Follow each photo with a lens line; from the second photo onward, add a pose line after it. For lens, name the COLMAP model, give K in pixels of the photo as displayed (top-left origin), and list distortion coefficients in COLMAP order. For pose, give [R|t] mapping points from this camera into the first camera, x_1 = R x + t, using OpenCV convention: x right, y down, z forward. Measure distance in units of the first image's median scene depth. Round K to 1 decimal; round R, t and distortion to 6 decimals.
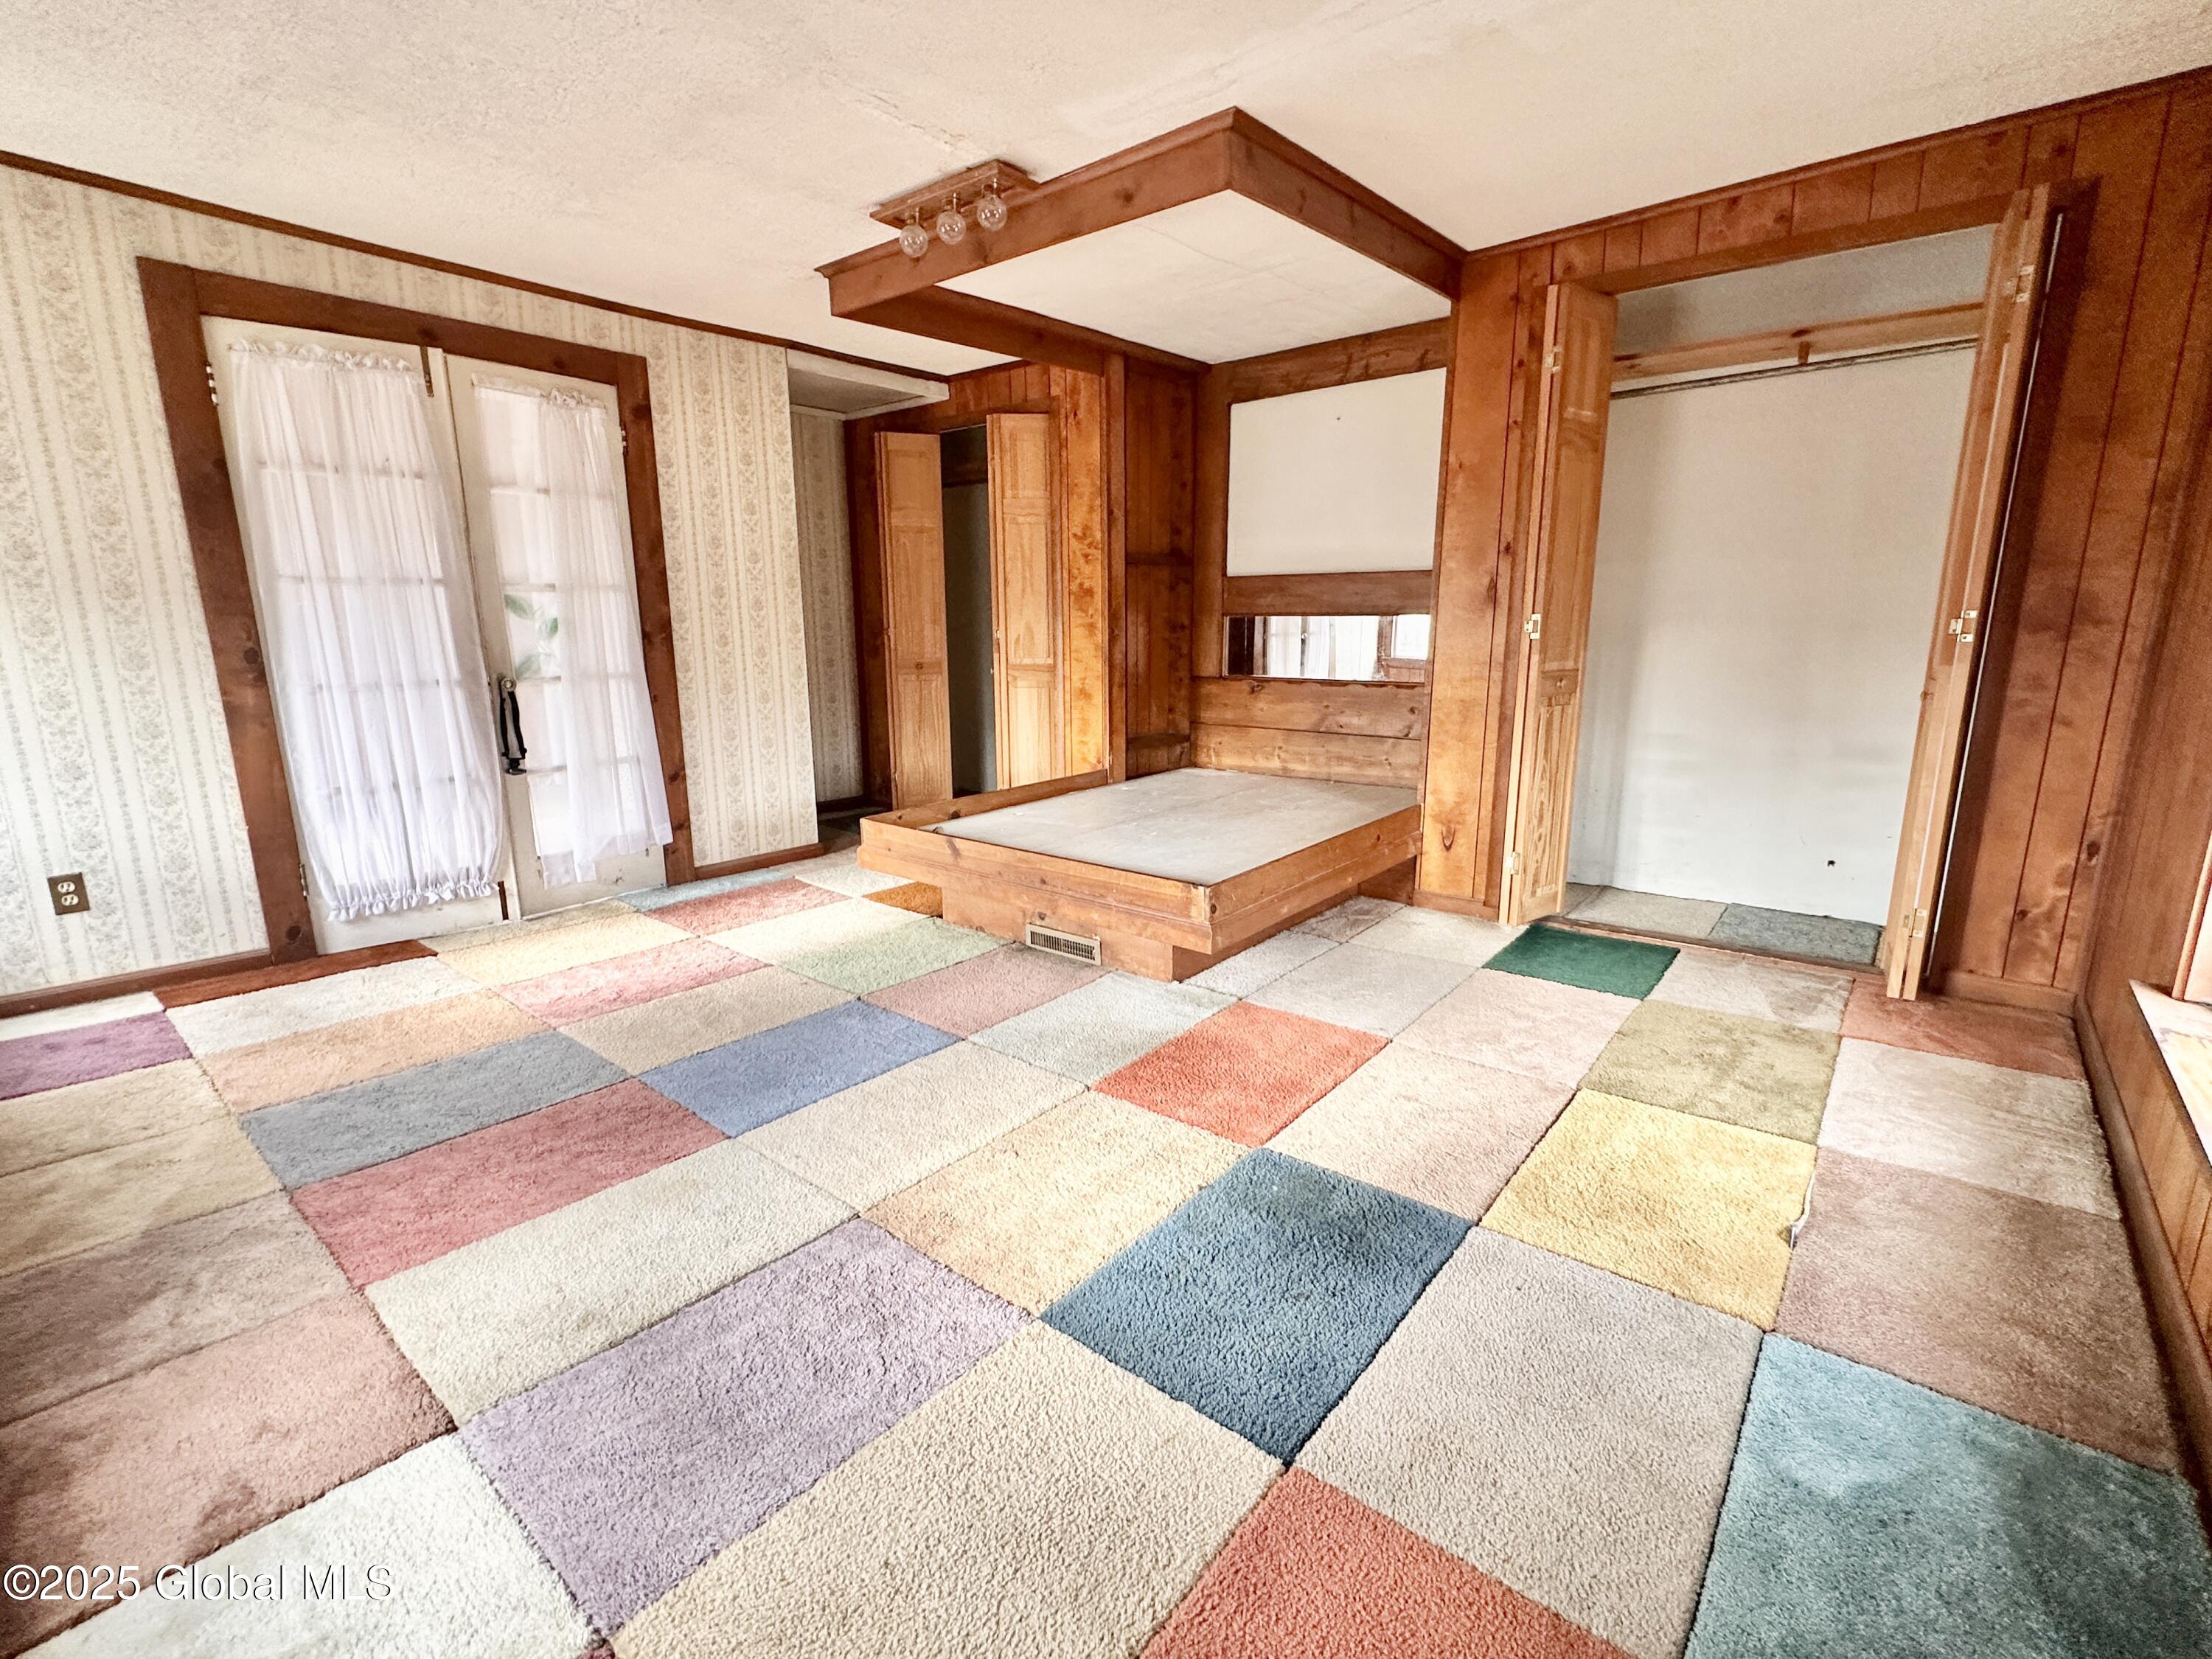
lens RADIAL K [[992.5, 0, 1109.0], [0, 992.5, 829.7], [0, 0, 1]] dist [-0.007817, -0.000129]
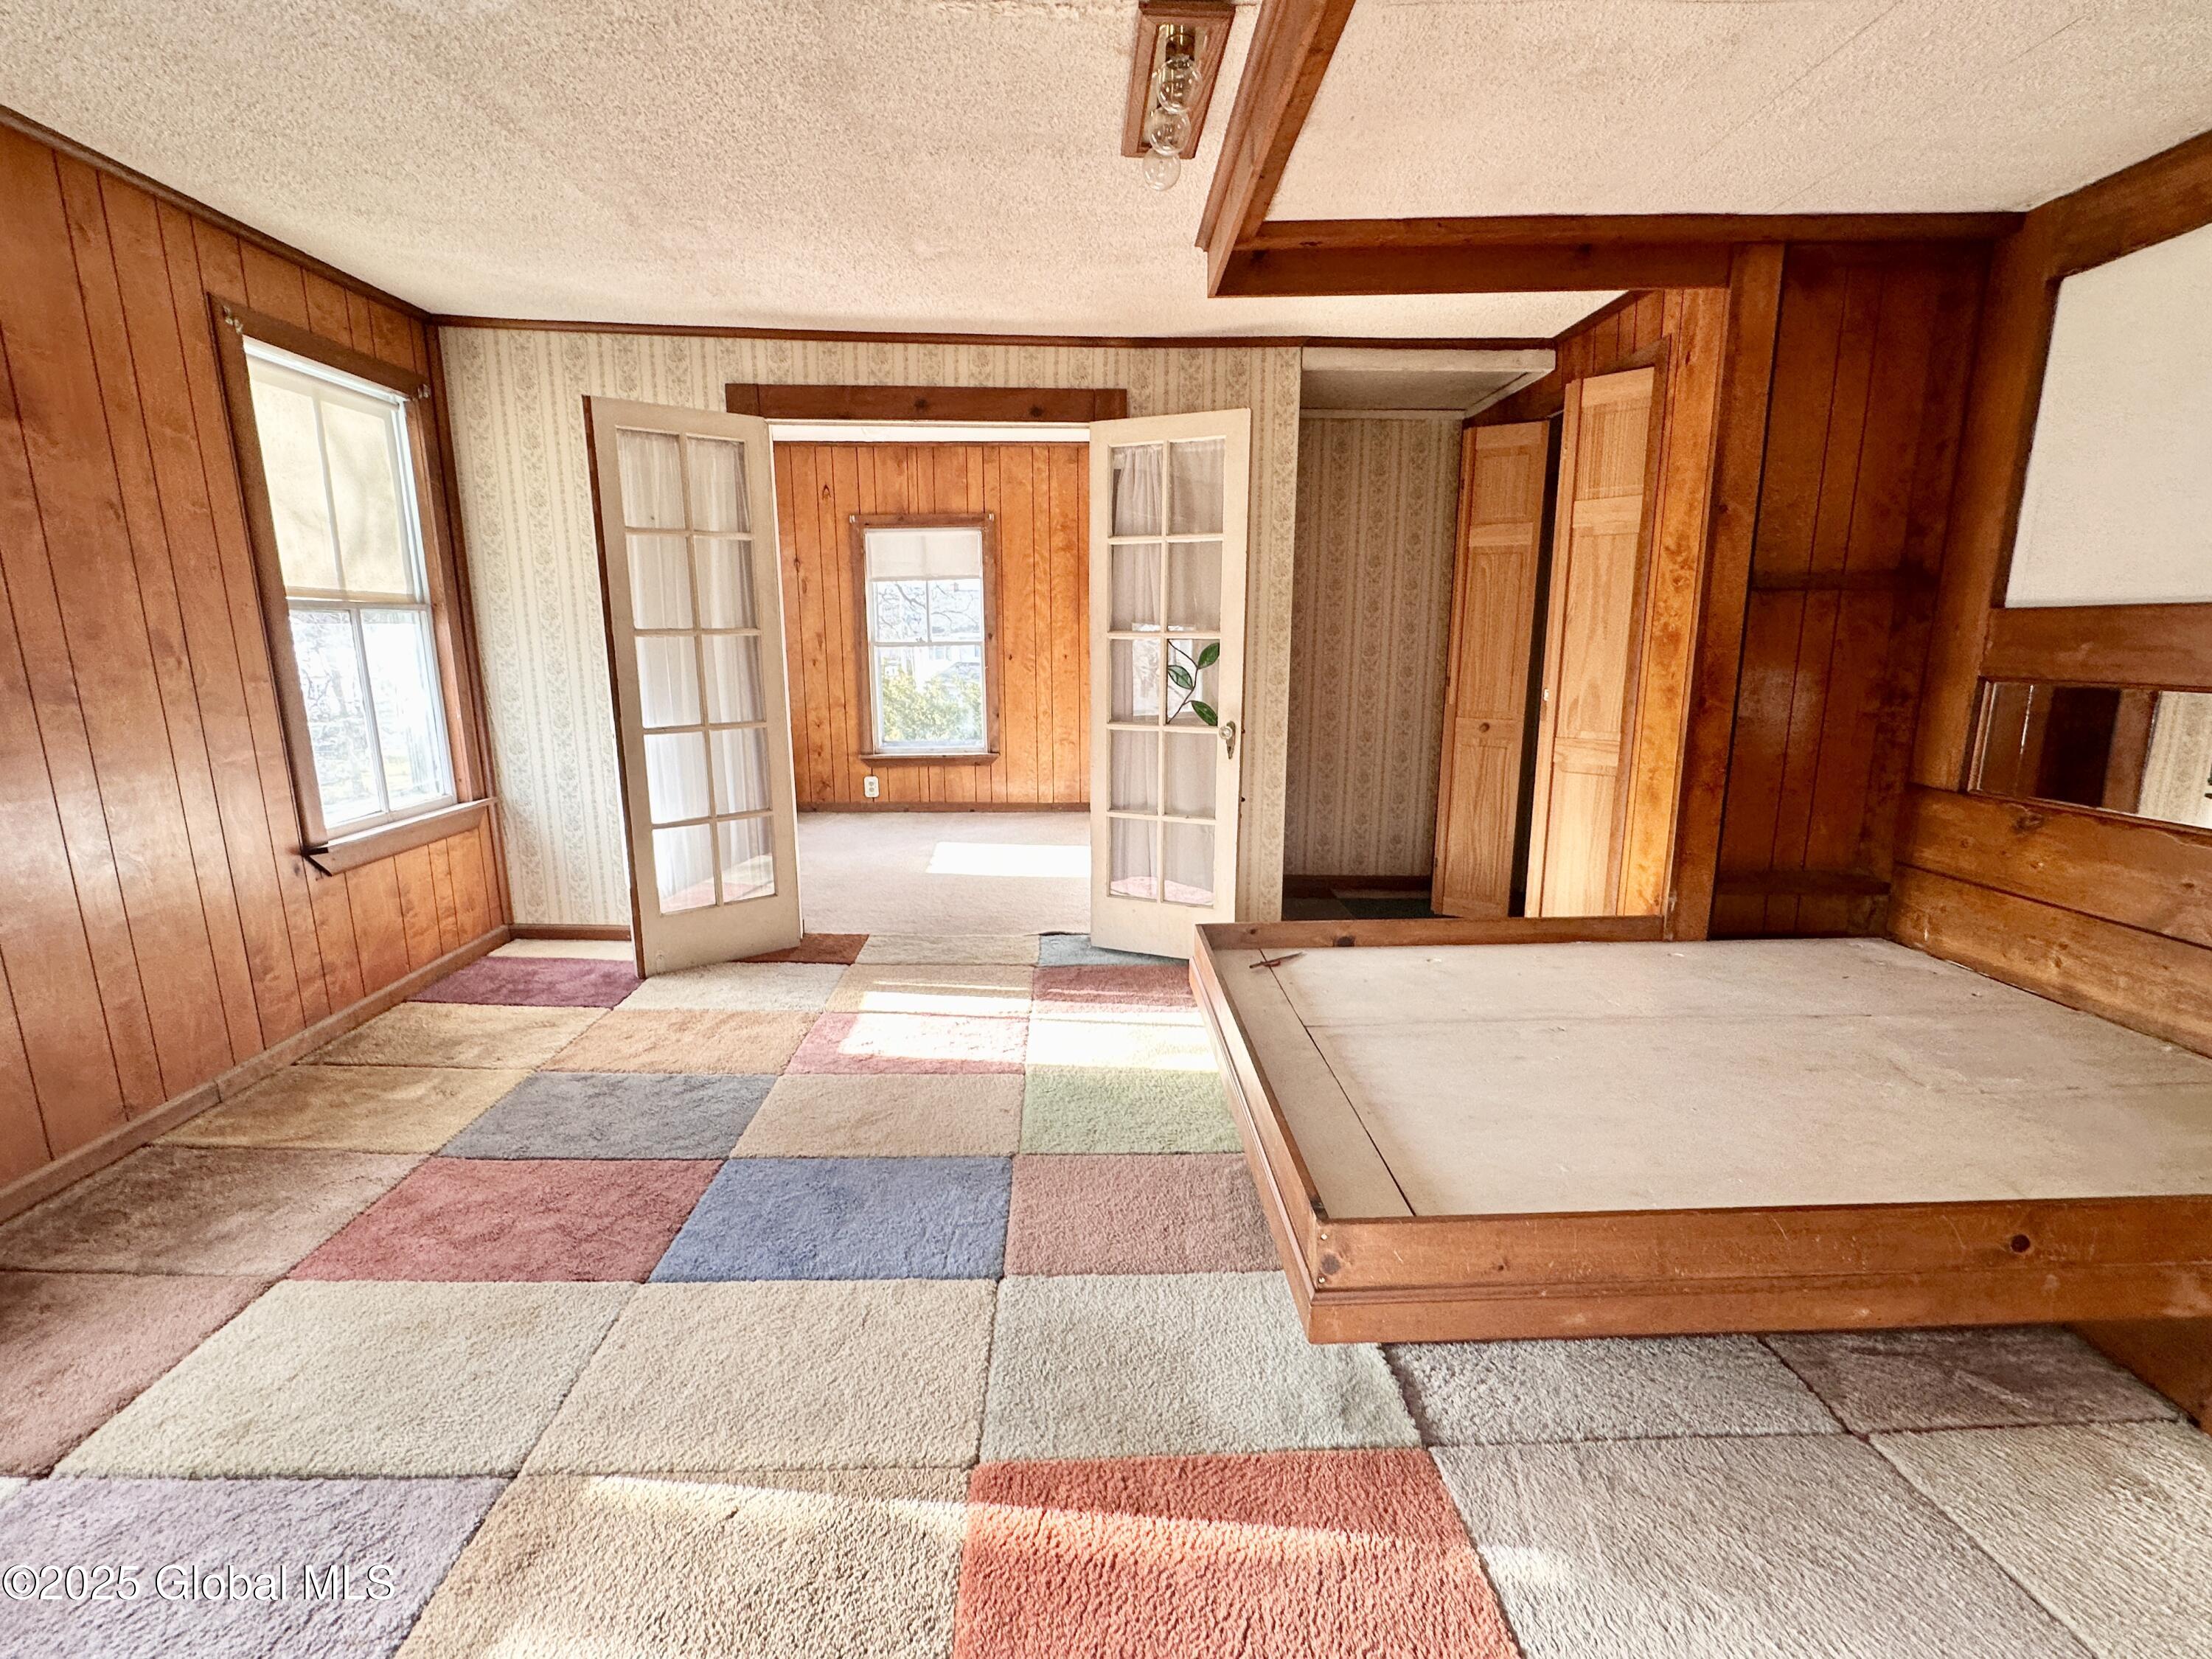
lens RADIAL K [[992.5, 0, 1103.0], [0, 992.5, 832.1], [0, 0, 1]] dist [-0.007817, -0.000129]
pose [[0.659062, 0.150826, -0.736810, 0.220377], [-0.162856, 0.985061, 0.055971, -0.092069], [0.734244, 0.083105, 0.673779, 0.312868]]
